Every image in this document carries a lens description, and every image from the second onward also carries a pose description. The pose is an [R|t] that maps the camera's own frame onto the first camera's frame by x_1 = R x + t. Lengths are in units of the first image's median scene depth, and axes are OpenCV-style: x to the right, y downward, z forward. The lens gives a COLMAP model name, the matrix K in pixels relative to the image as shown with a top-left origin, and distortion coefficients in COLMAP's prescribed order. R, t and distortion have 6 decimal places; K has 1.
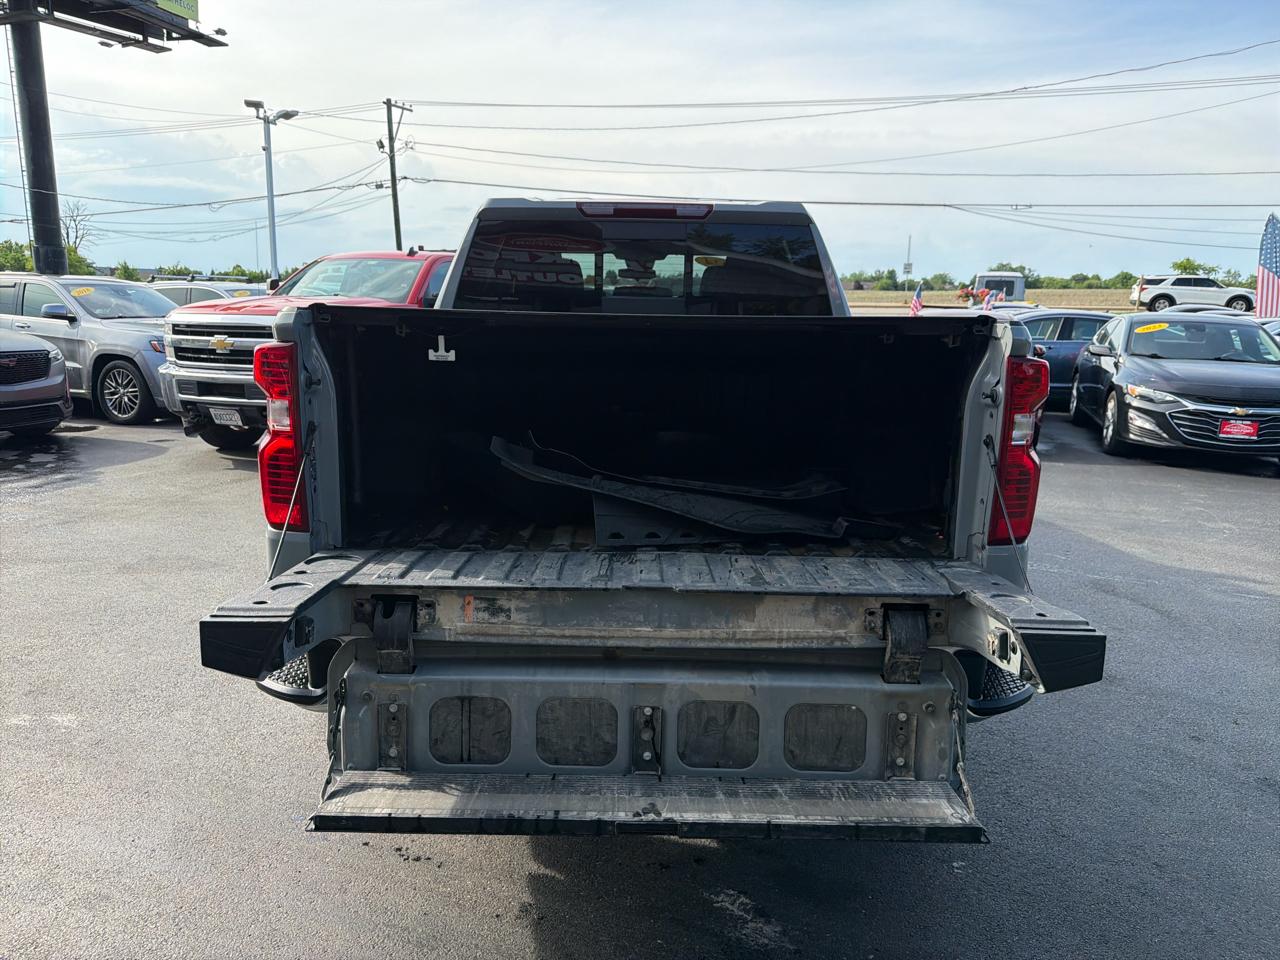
lens RADIAL K [[930.3, 0, 638.6], [0, 930.3, 486.2], [0, 0, 1]] dist [-0.002309, -0.009360]
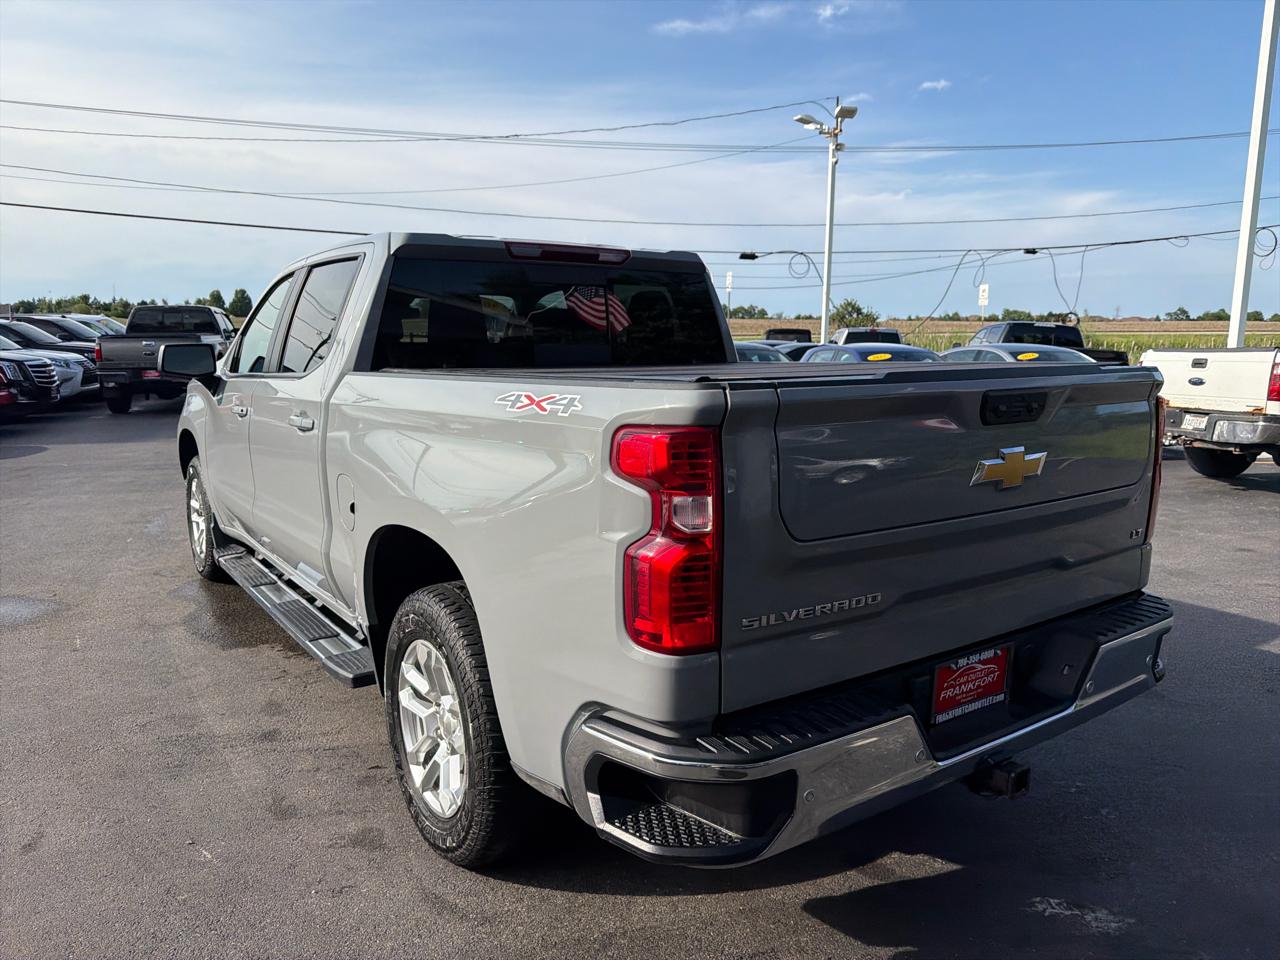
lens RADIAL K [[917.8, 0, 644.9], [0, 917.8, 479.3], [0, 0, 1]] dist [-0.006235, -0.004307]
pose [[0.817966, -0.102546, 0.566053, -0.230851], [0.120017, 0.992751, 0.006417, -0.031195], [-0.562608, 0.062687, 0.824344, 0.095977]]
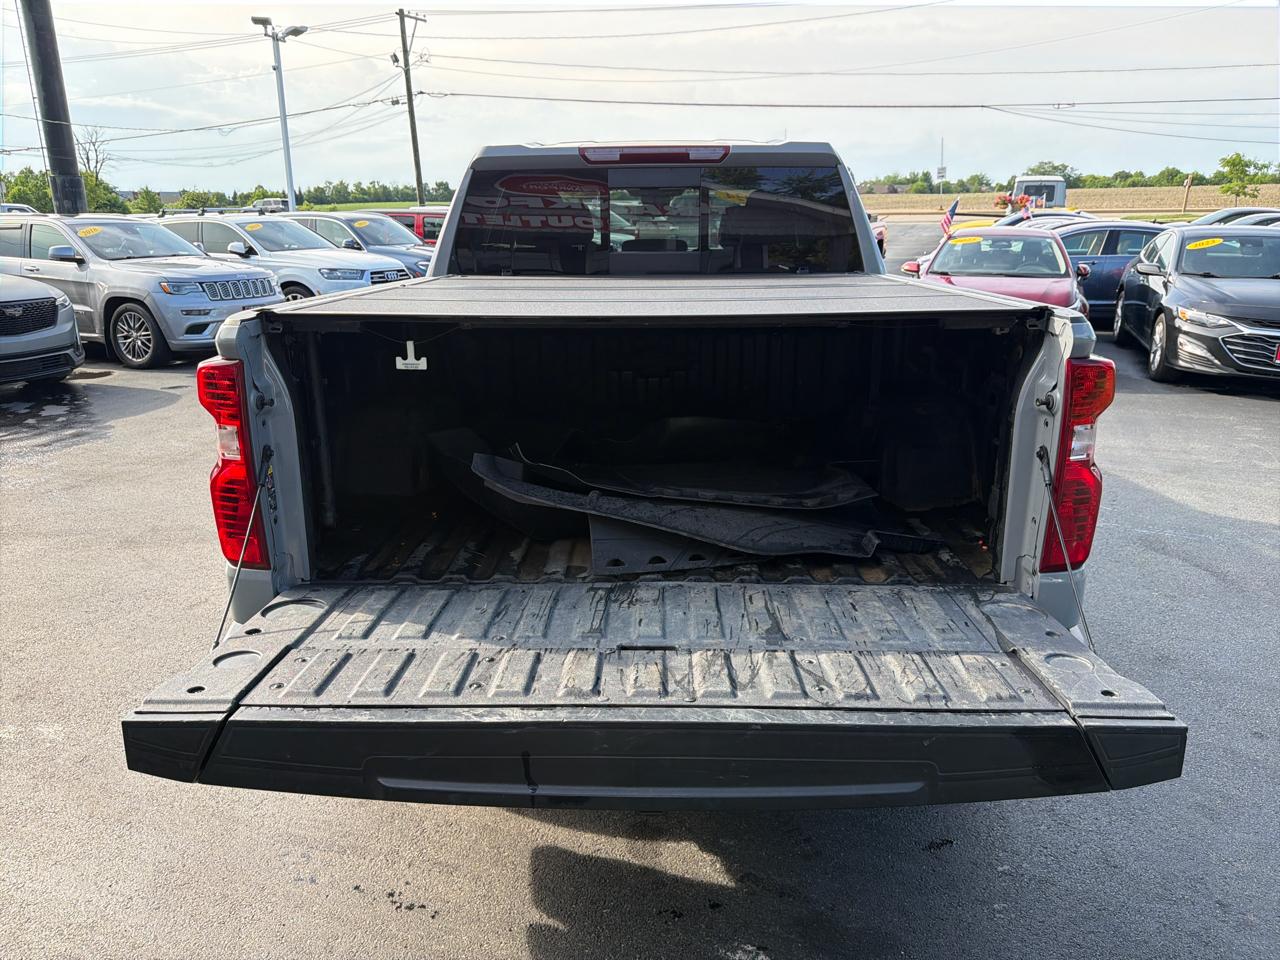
lens RADIAL K [[931.6, 0, 642.7], [0, 931.6, 478.1], [0, 0, 1]] dist [-0.012284, 0.002305]
pose [[0.999412, -0.017150, -0.029694, 0.008163], [0.019535, 0.996444, 0.081963, -0.027752], [0.028182, -0.082495, 0.996193, 0.034223]]
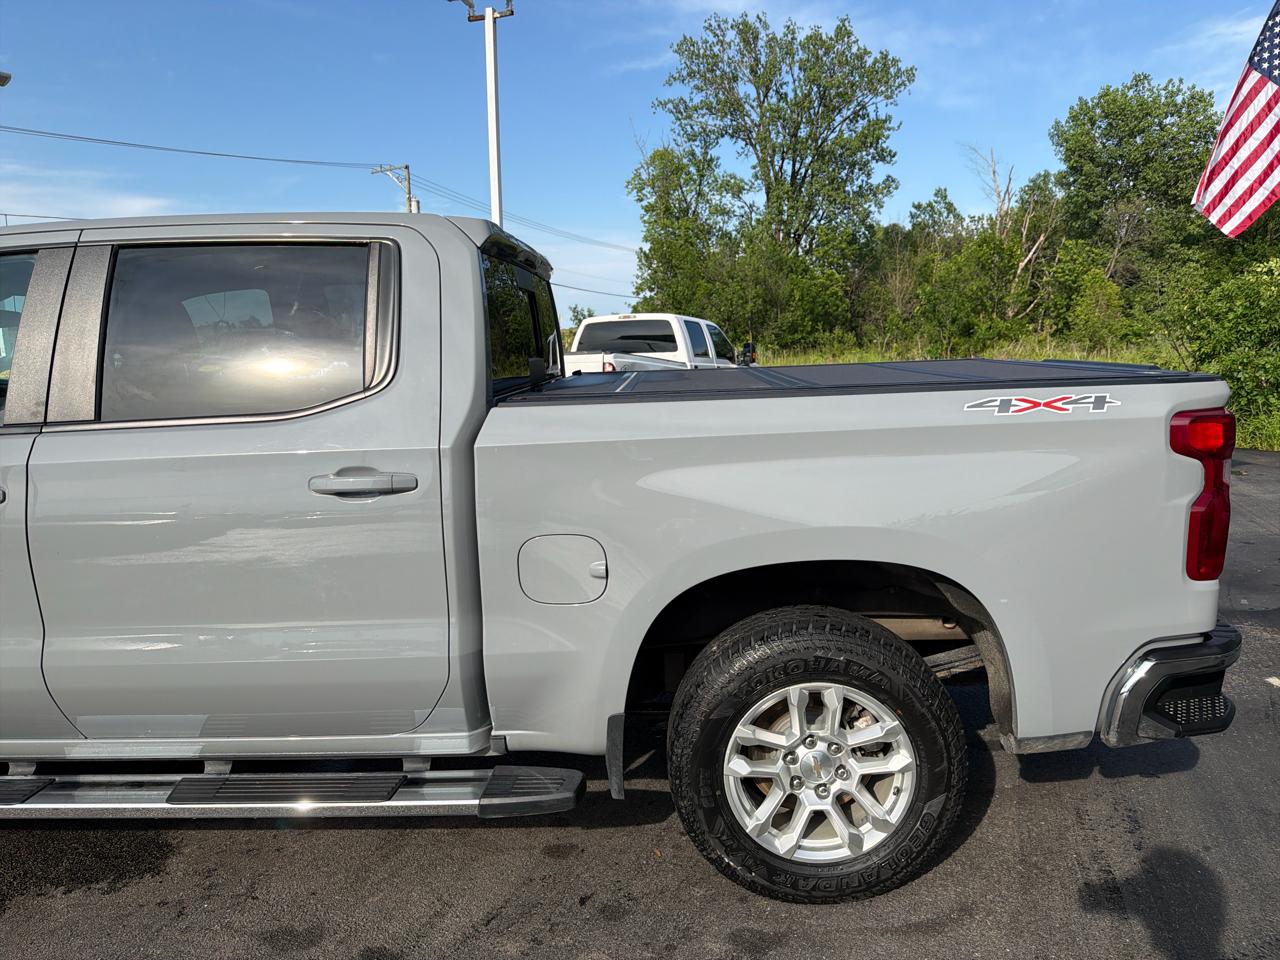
lens RADIAL K [[904.5, 0, 636.1], [0, 904.5, 482.3], [0, 0, 1]] dist [0.018341, -0.030501]
pose [[0.032236, -0.173678, 0.984275, -0.390886], [0.204917, 0.965015, 0.163569, -0.101642], [-0.978248, 0.196422, 0.066698, 0.425722]]
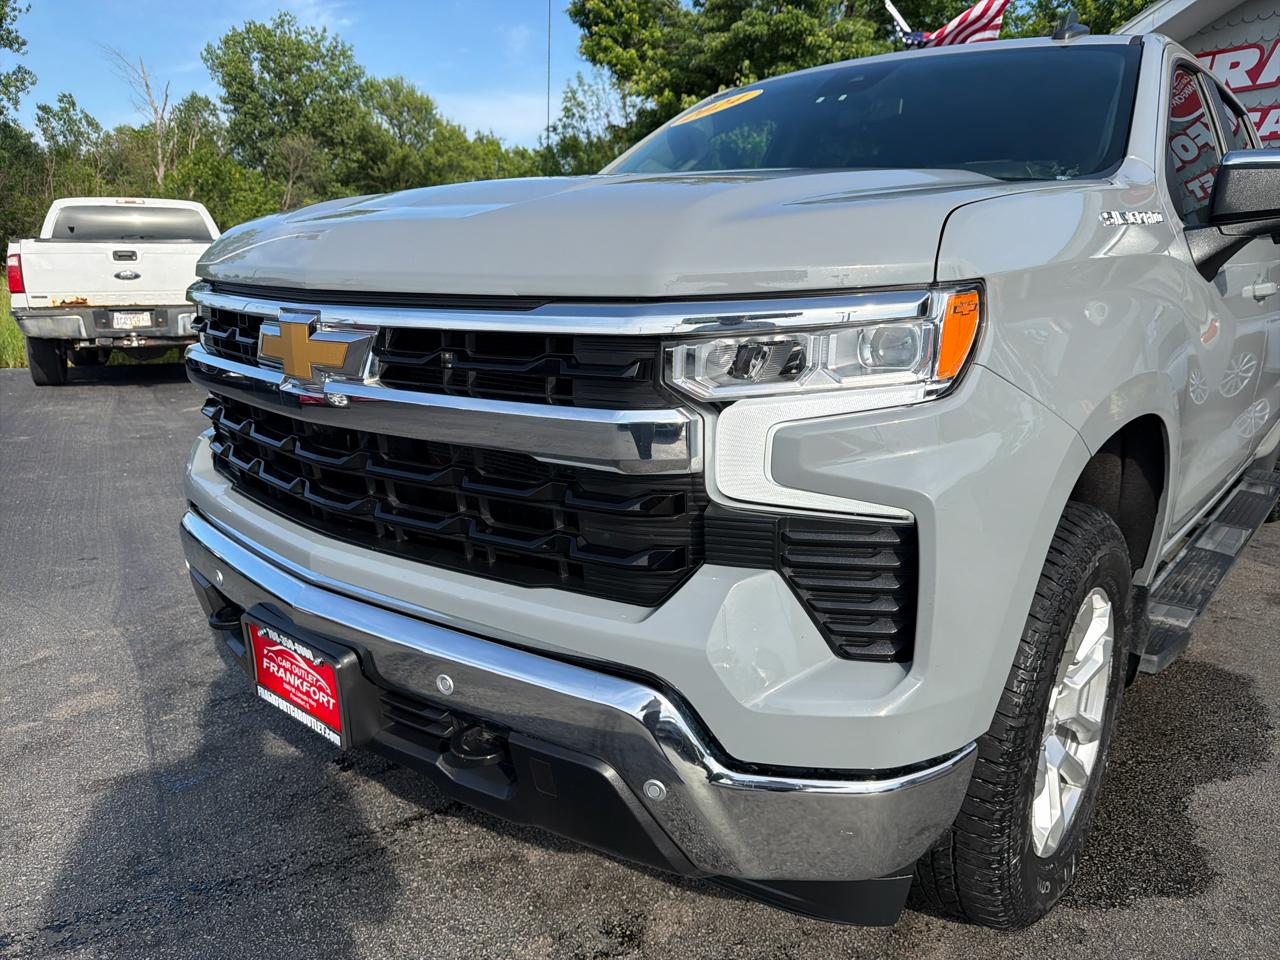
lens RADIAL K [[928.2, 0, 640.3], [0, 928.2, 461.9], [0, 0, 1]] dist [-0.061869, 0.054763]
pose [[-0.765156, -0.158650, 0.623992, -0.146272], [0.093363, 0.931582, 0.351339, -0.168948], [-0.637039, 0.327087, -0.697994, 1.044977]]
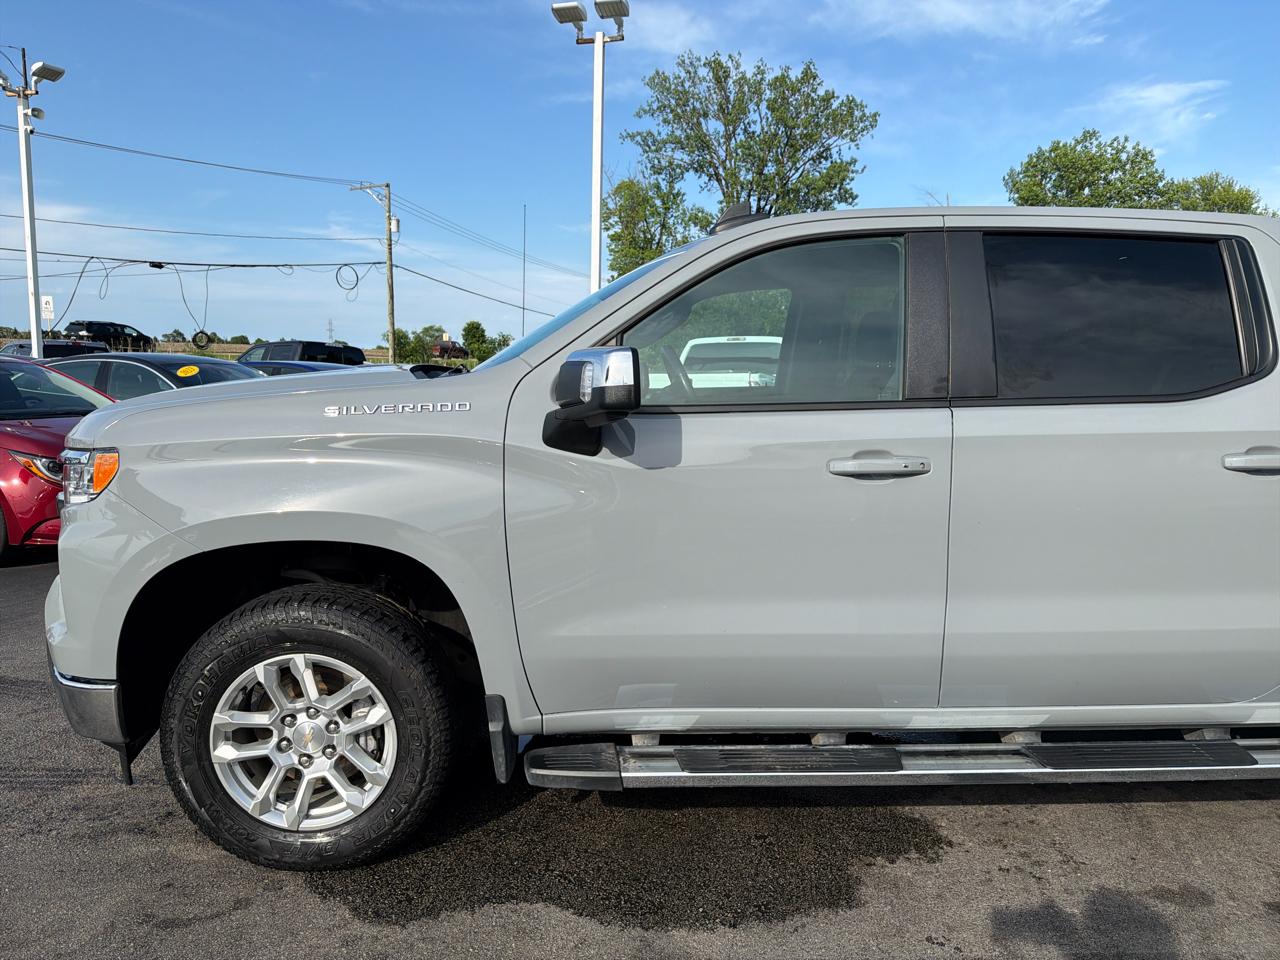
lens RADIAL K [[906.2, 0, 639.7], [0, 906.2, 484.3], [0, 0, 1]] dist [0.021927, -0.033407]
pose [[-0.042995, -0.144412, 0.988583, -0.406752], [0.173130, 0.973451, 0.149731, -0.146529], [-0.983960, 0.177592, -0.016851, 0.737665]]
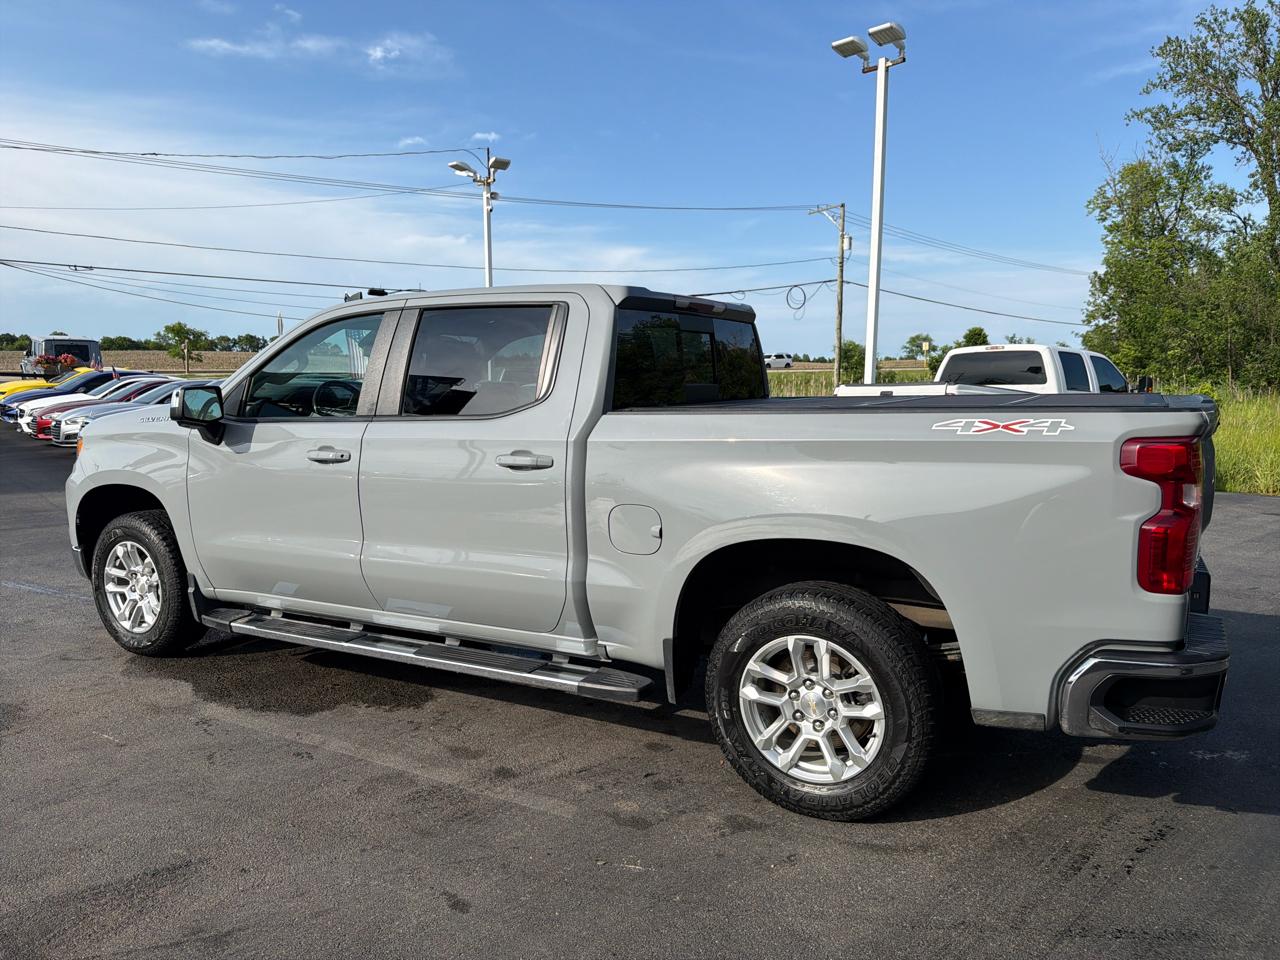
lens RADIAL K [[898.4, 0, 634.5], [0, 898.4, 478.9], [0, 0, 1]] dist [0.049766, -0.071907]
pose [[0.486818, -0.119225, 0.865329, -0.462194], [0.176680, 0.983605, 0.036124, -0.070652], [-0.855449, 0.135300, 0.499901, 0.270619]]
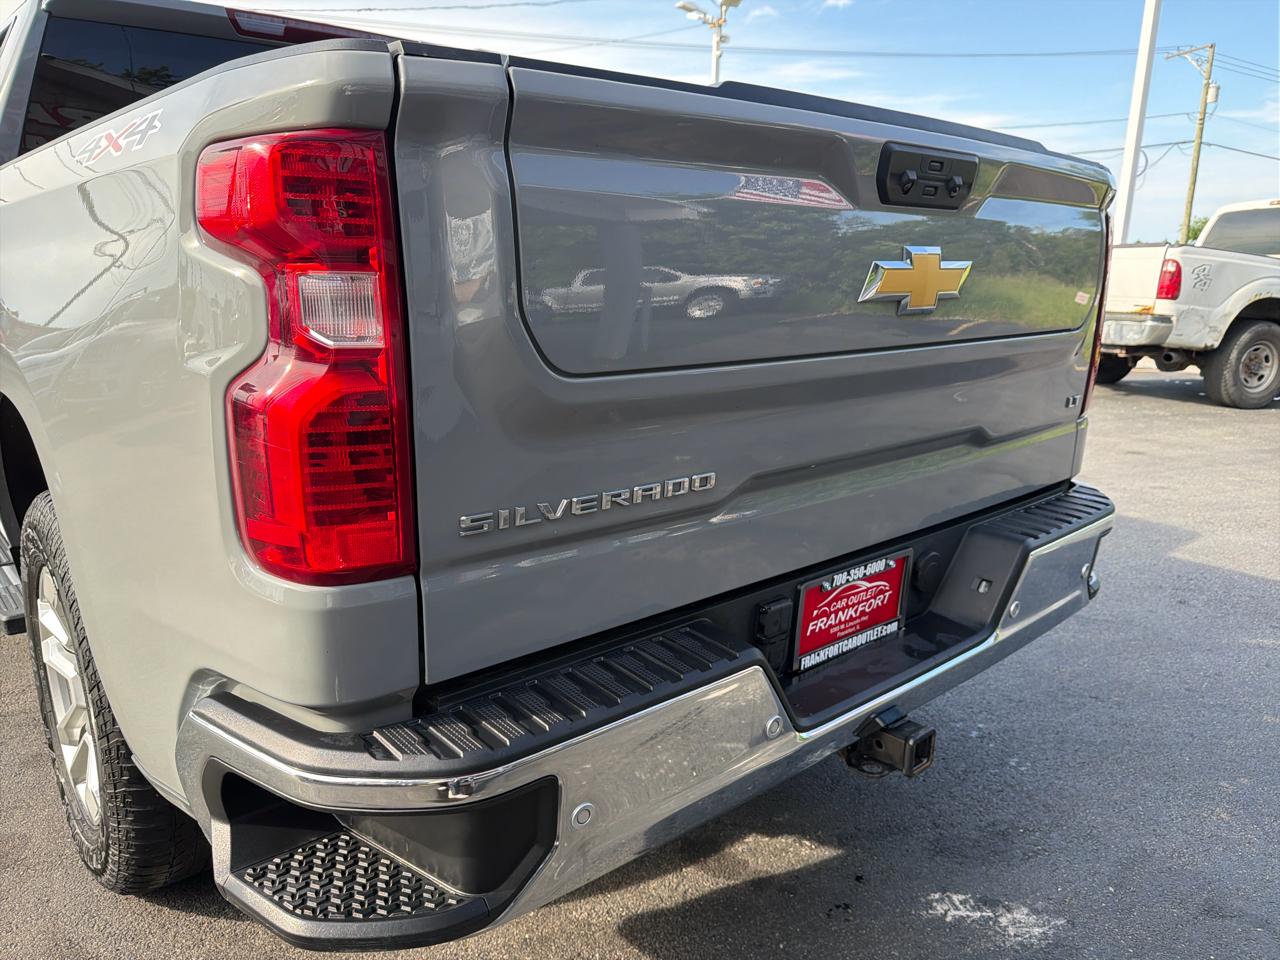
lens RADIAL K [[909.7, 0, 637.8], [0, 909.7, 483.6], [0, 0, 1]] dist [0.061543, -0.086510]
pose [[0.748069, -0.162532, 0.643410, -0.150307], [0.120553, 0.986695, 0.109087, -0.007959], [-0.652579, -0.004039, 0.757710, 0.158579]]
